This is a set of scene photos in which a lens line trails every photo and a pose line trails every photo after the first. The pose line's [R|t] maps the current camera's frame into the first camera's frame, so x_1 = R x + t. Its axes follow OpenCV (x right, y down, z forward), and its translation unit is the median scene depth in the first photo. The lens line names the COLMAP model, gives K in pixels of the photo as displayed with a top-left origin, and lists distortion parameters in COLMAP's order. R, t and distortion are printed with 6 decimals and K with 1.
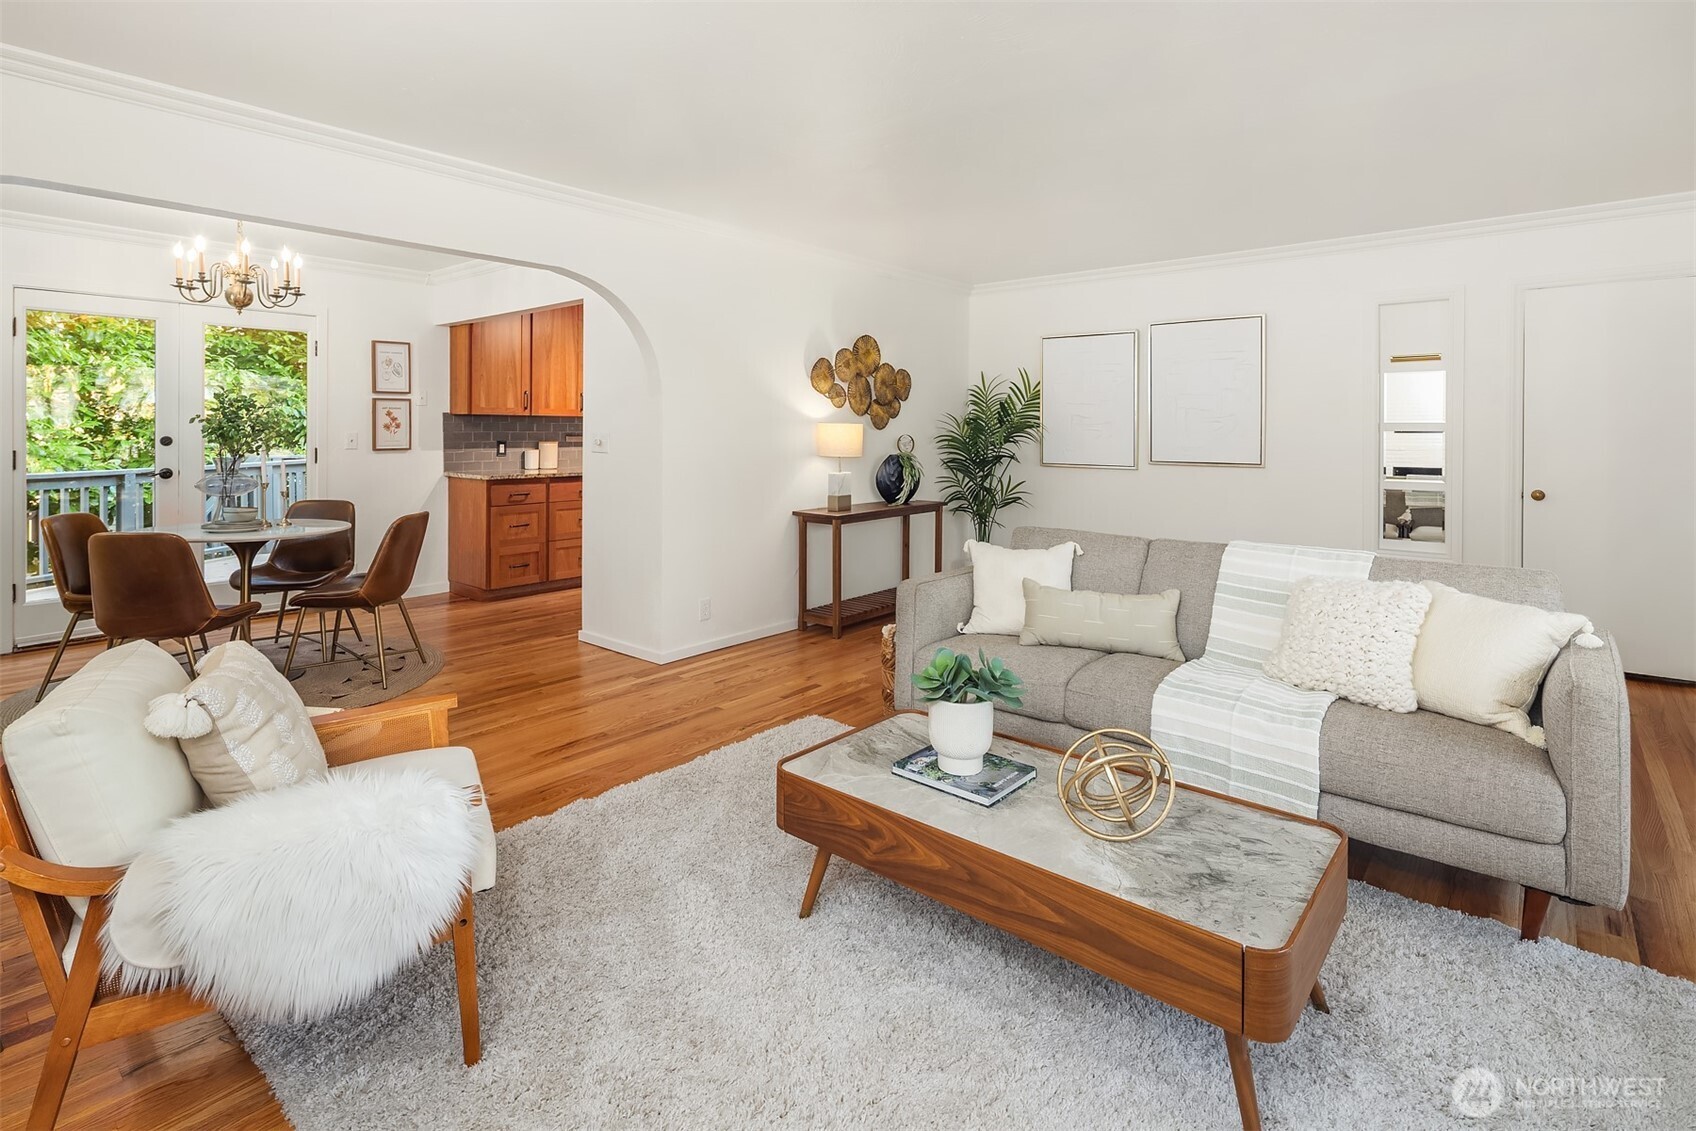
lens RADIAL K [[812.9, 0, 844.9], [0, 812.9, 428.5], [0, 0, 1]] dist [-0.000235, -0.000457]
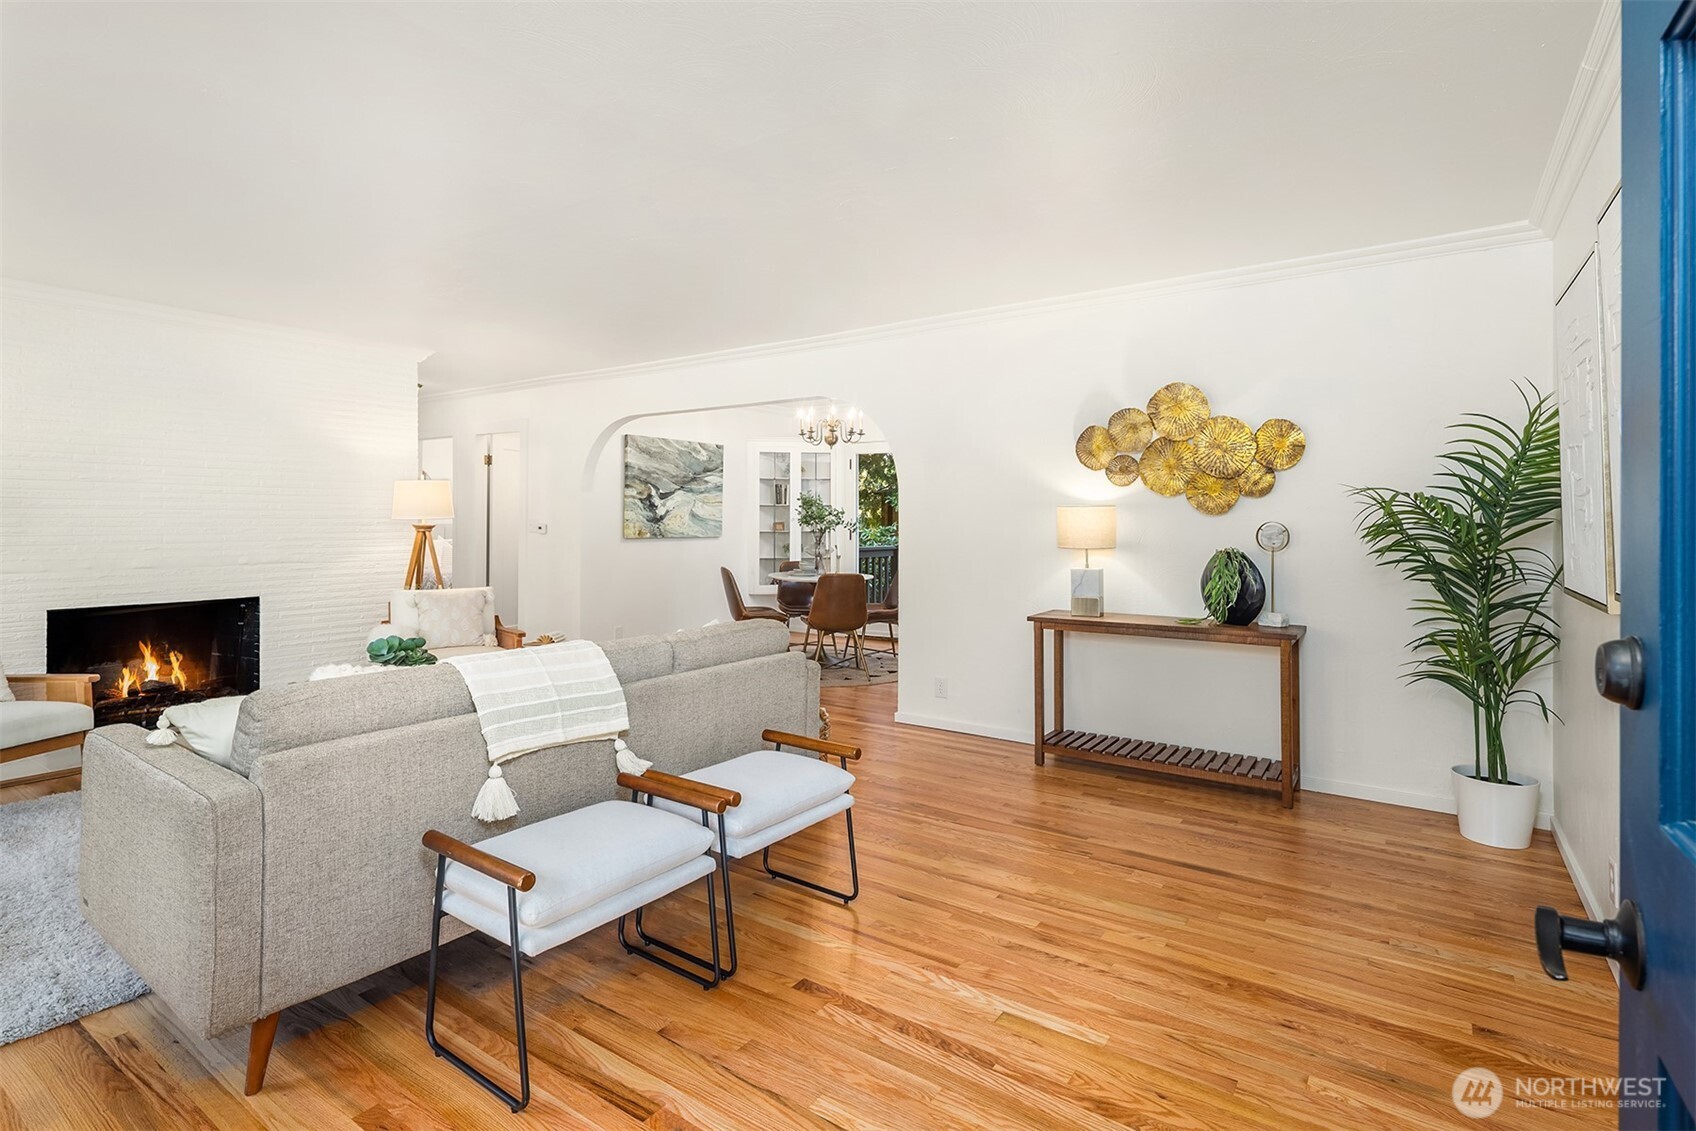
lens RADIAL K [[823.2, 0, 813.7], [0, 823.2, 506.4], [0, 0, 1]] dist [-0.000900, -0.000561]
pose [[0.064246, -0.018819, -0.997757, 0.703920], [-0.003044, 0.999814, -0.019054, 0.007794], [0.997929, 0.004261, 0.064177, 0.623375]]
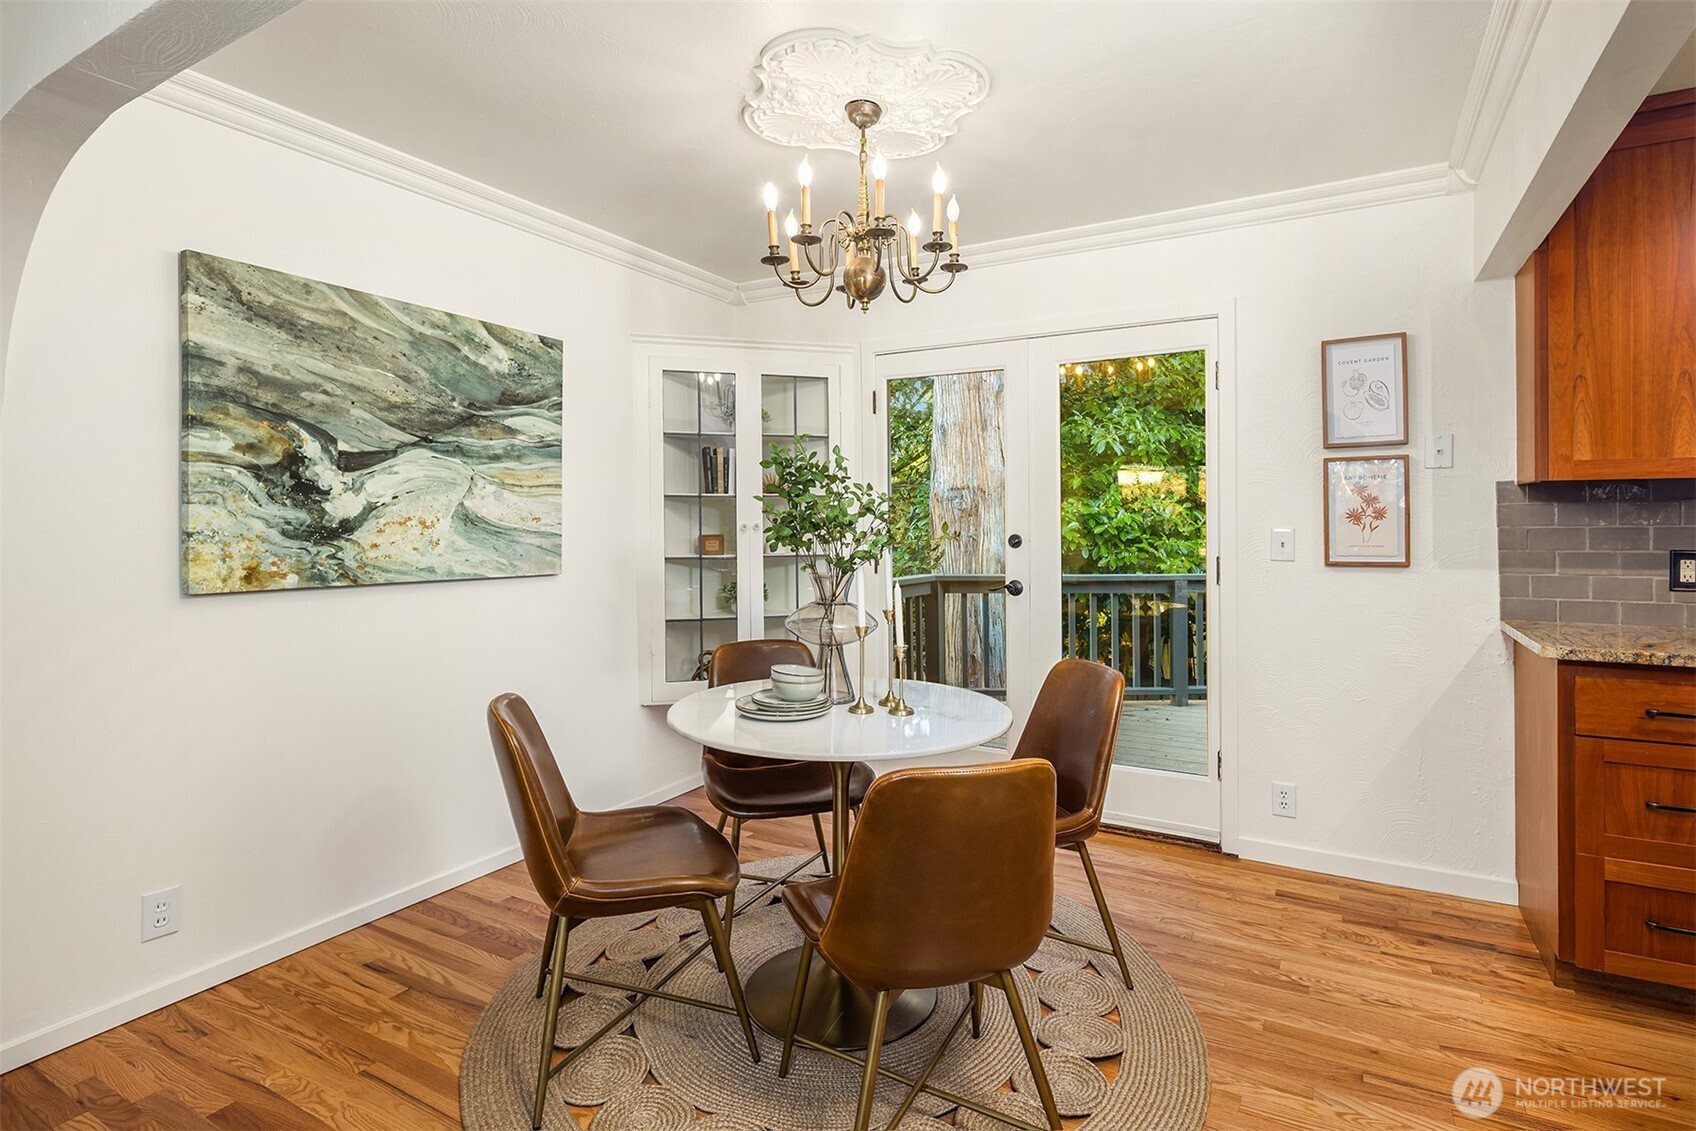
lens RADIAL K [[835.7, 0, 869.3], [0, 835.7, 527.5], [0, 0, 1]] dist [0.000583, -0.000313]
pose [[0.192310, -0.004645, -0.981323, -0.139606], [0.004697, 0.999982, -0.003813, 0.005267], [0.981323, -0.003876, 0.192329, 0.653276]]
